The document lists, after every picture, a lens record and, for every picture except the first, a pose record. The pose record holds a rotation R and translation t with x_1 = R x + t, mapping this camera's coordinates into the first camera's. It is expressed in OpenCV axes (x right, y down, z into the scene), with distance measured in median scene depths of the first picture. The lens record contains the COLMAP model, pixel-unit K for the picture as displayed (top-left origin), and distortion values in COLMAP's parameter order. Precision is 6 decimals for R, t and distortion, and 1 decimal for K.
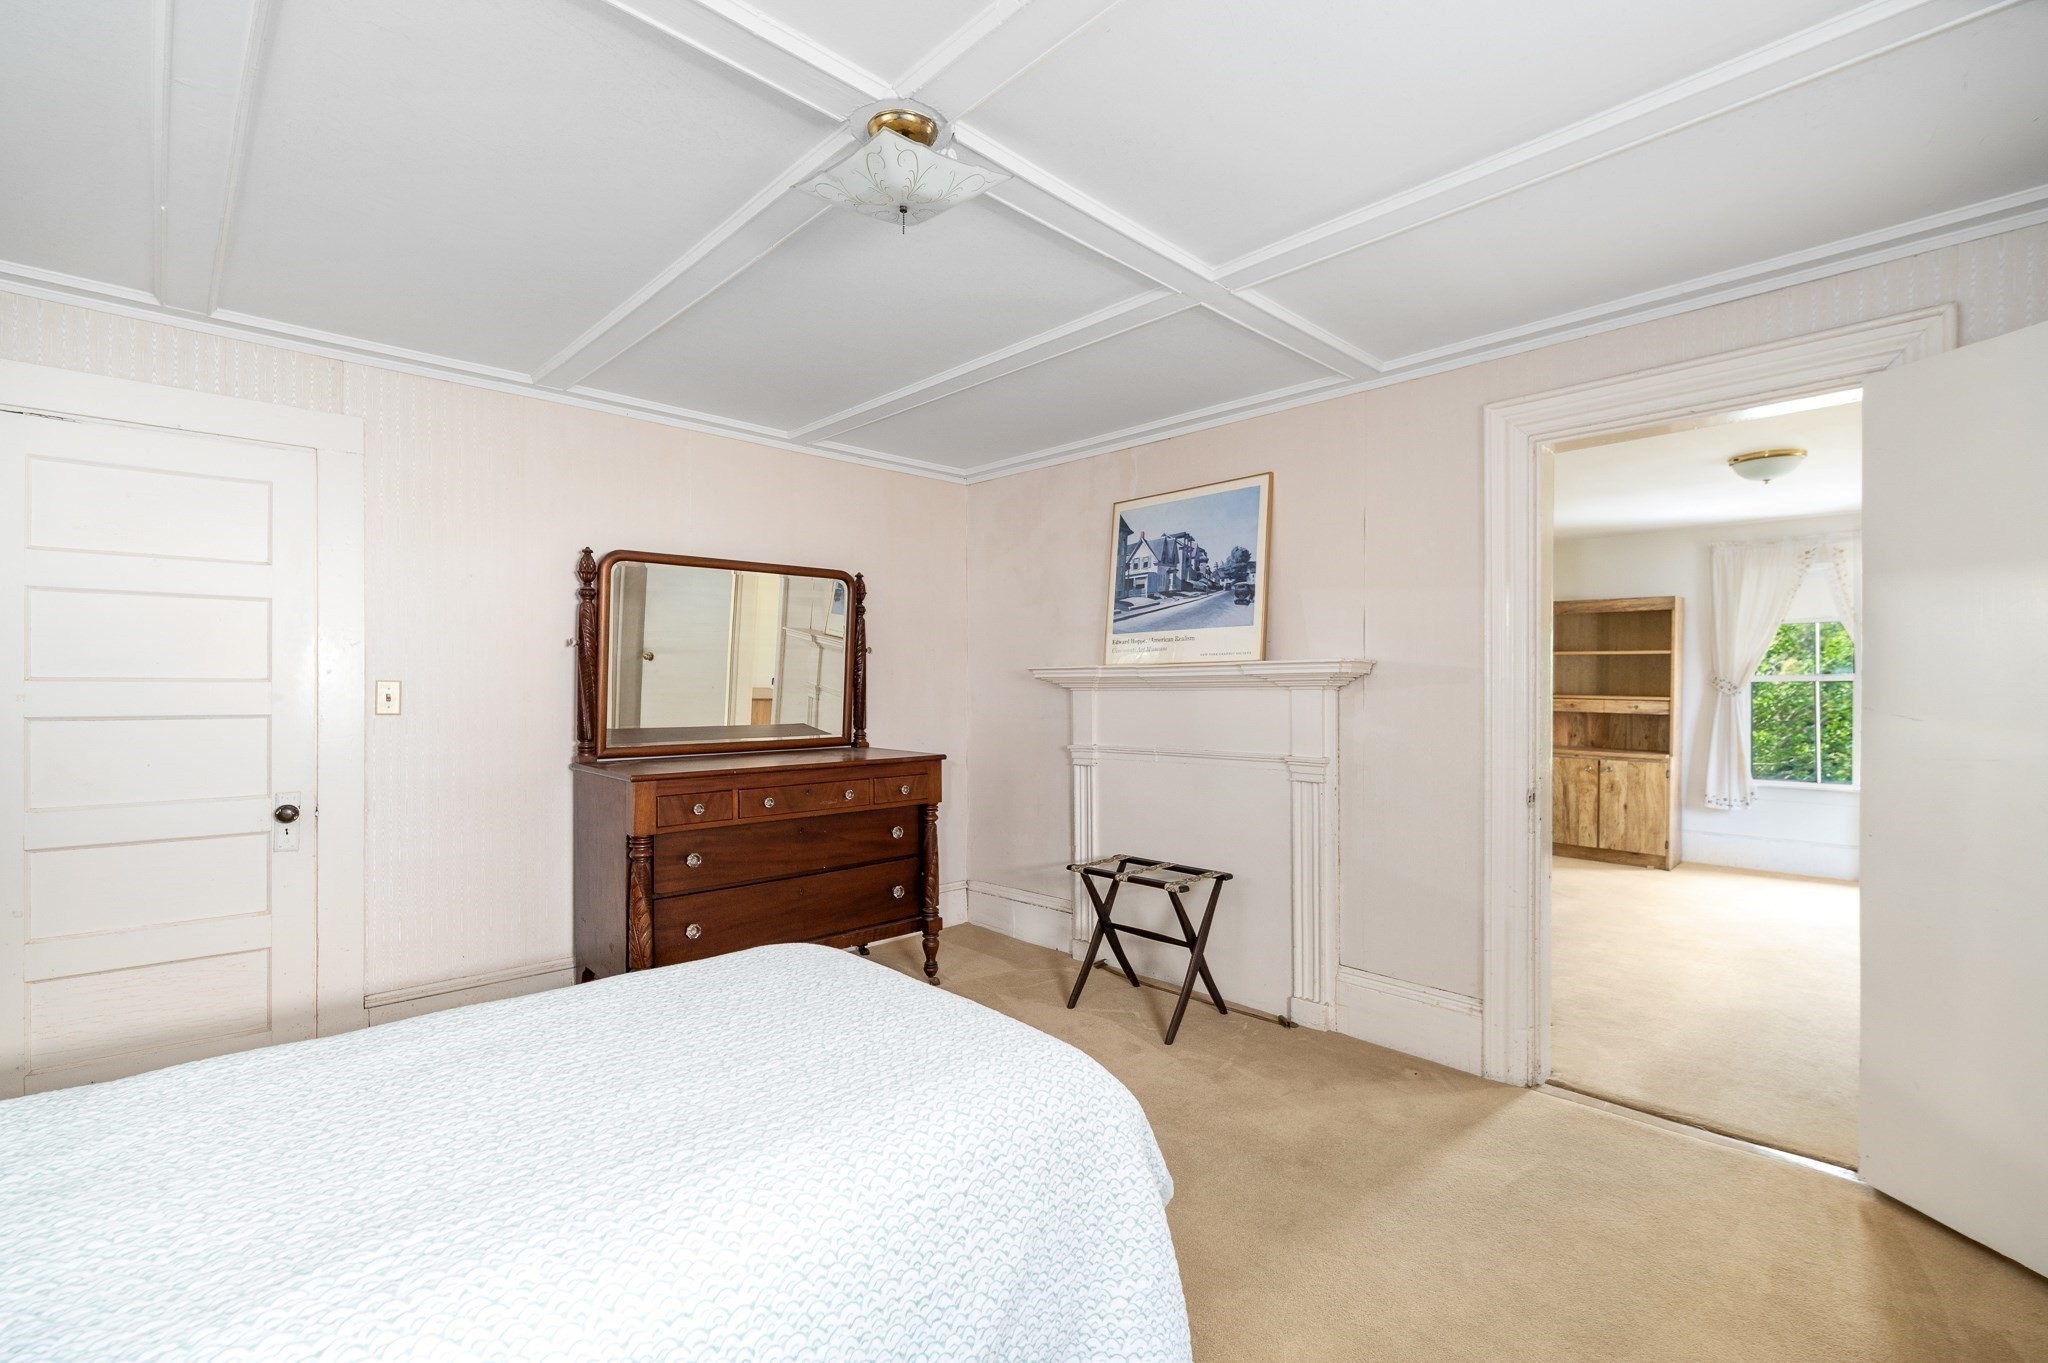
lens RADIAL K [[896.6, 0, 1018.8], [0, 896.6, 677.2], [0, 0, 1]] dist [-0.009196, 0.000111]
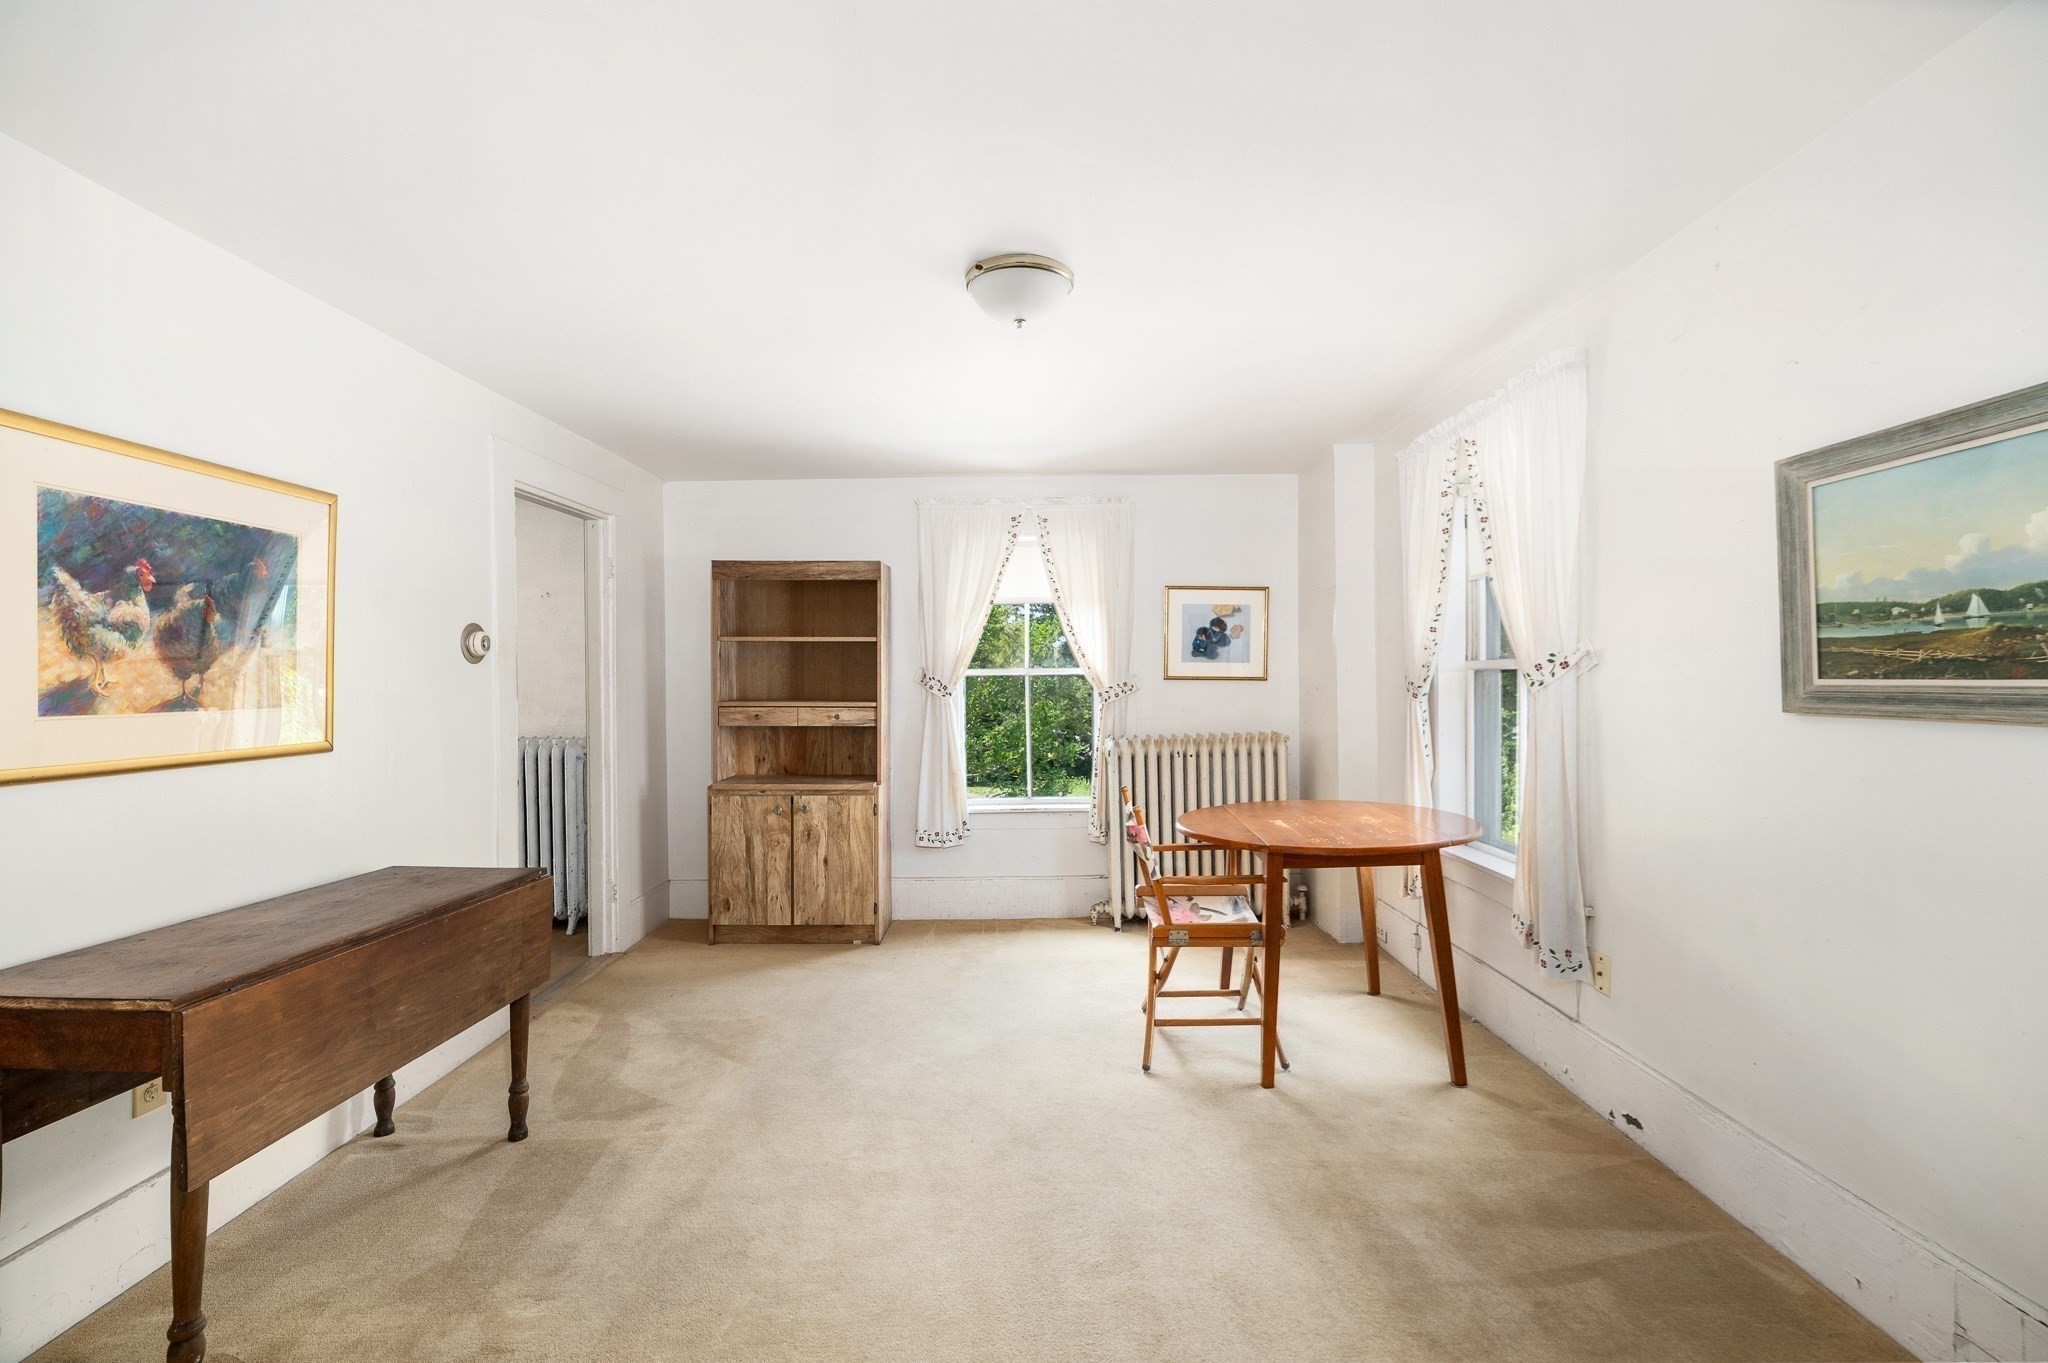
lens RADIAL K [[896.6, 0, 1018.8], [0, 896.6, 677.2], [0, 0, 1]] dist [-0.009196, 0.000111]
pose [[0.705272, -0.008716, 0.708883, 0.291694], [0.013330, 0.999911, -0.000968, 0.004856], [-0.708812, 0.010132, 0.705325, 0.399158]]
